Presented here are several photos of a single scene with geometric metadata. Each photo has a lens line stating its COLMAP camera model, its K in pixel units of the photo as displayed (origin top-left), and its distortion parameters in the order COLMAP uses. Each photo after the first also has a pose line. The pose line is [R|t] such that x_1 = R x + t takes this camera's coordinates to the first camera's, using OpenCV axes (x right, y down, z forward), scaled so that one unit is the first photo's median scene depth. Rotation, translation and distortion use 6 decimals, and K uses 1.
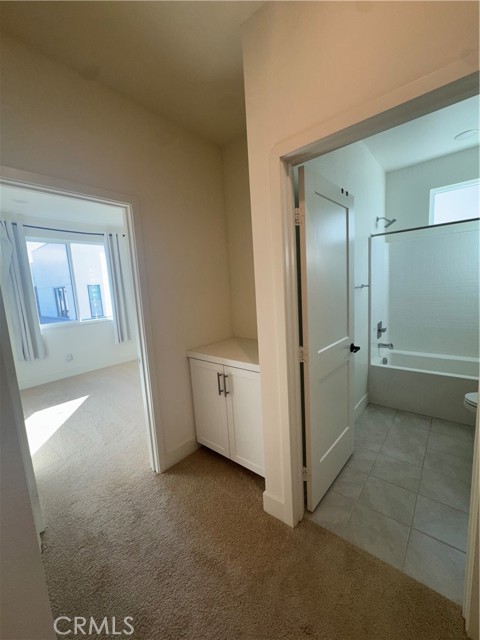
lens RADIAL K [[256.6, 0, 237.6], [0, 256.6, 319.0], [0, 0, 1]] dist [-0.000667, -0.000341]
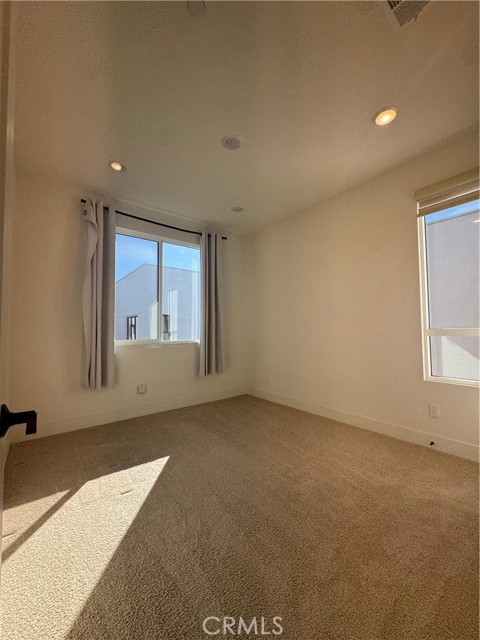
lens RADIAL K [[256.6, 0, 238.8], [0, 256.6, 318.0], [0, 0, 1]] dist [-0.000667, -0.000341]
pose [[0.978871, 0.038504, -0.200818, -0.285938], [-0.072589, 0.983578, -0.165241, 0.058955], [0.191158, 0.176327, 0.965592, 0.356909]]
